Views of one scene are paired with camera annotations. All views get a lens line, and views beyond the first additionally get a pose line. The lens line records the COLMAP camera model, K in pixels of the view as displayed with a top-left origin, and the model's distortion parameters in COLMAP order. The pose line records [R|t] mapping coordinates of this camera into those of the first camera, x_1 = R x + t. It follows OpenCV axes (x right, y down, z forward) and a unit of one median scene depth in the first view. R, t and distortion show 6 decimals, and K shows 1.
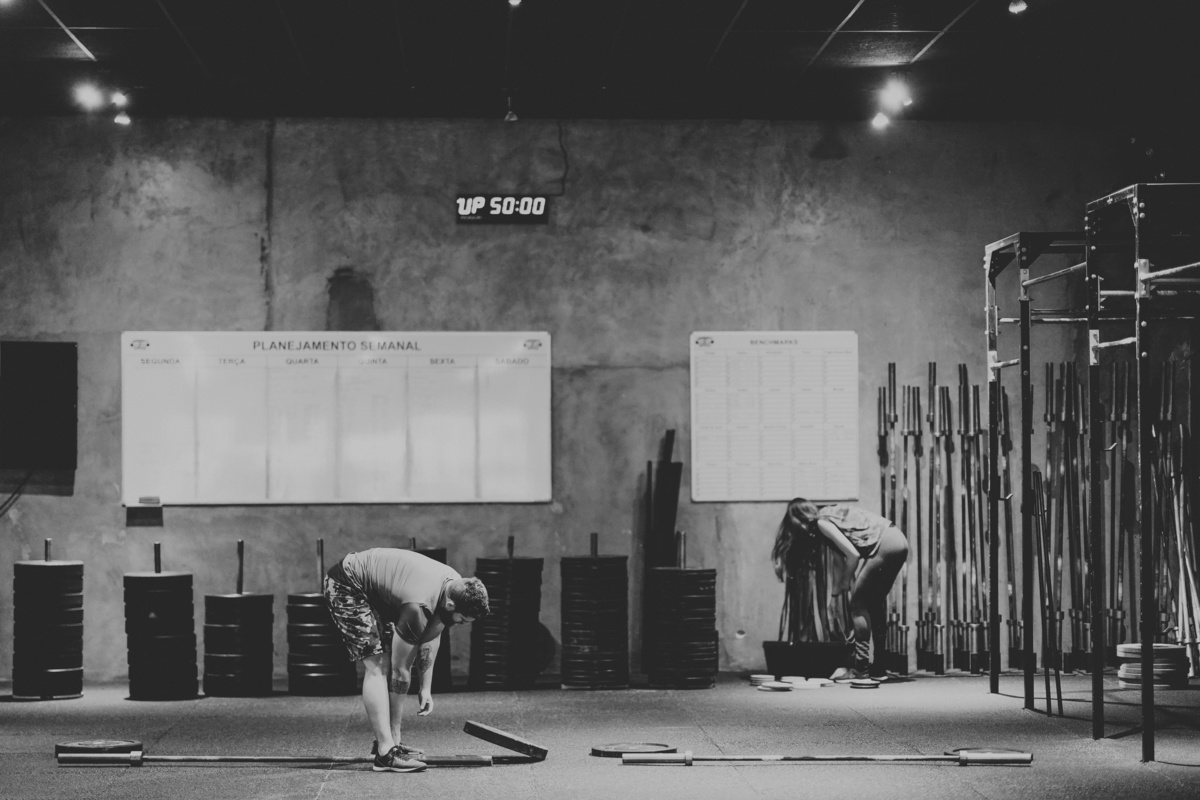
lens RADIAL K [[2931.4, 0, 601.3], [0, 2931.4, 404.3], [0, 0, 1]] dist [0.206168, 0.000000]
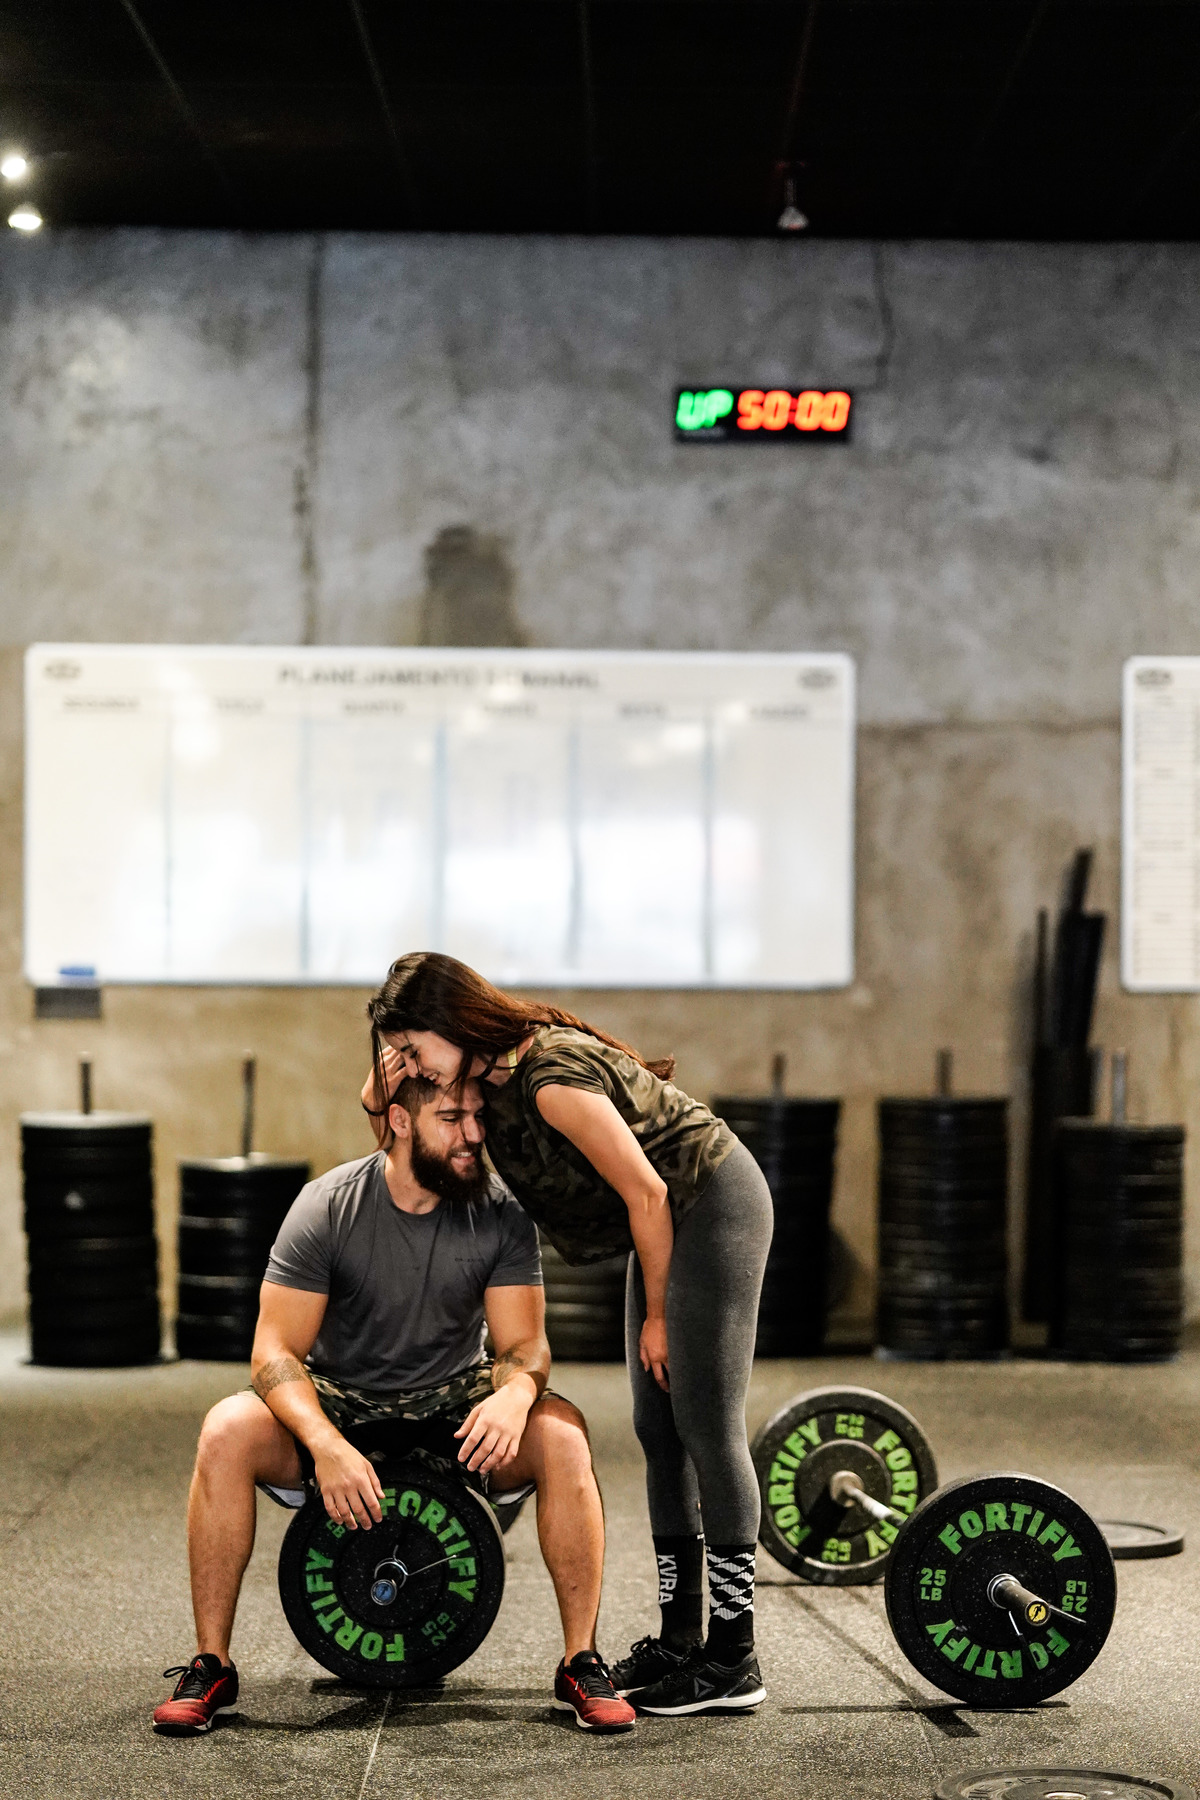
lens RADIAL K [[4397.1, 0, 600.7], [0, 4397.1, 899.6], [0, 0, 1]] dist [0.206168, 0.000000]
pose [[0.998701, 0.012858, -0.049303, -0.023132], [-0.011929, 0.999747, 0.019083, 0.003874], [0.049536, -0.018470, 0.998602, 0.227049]]
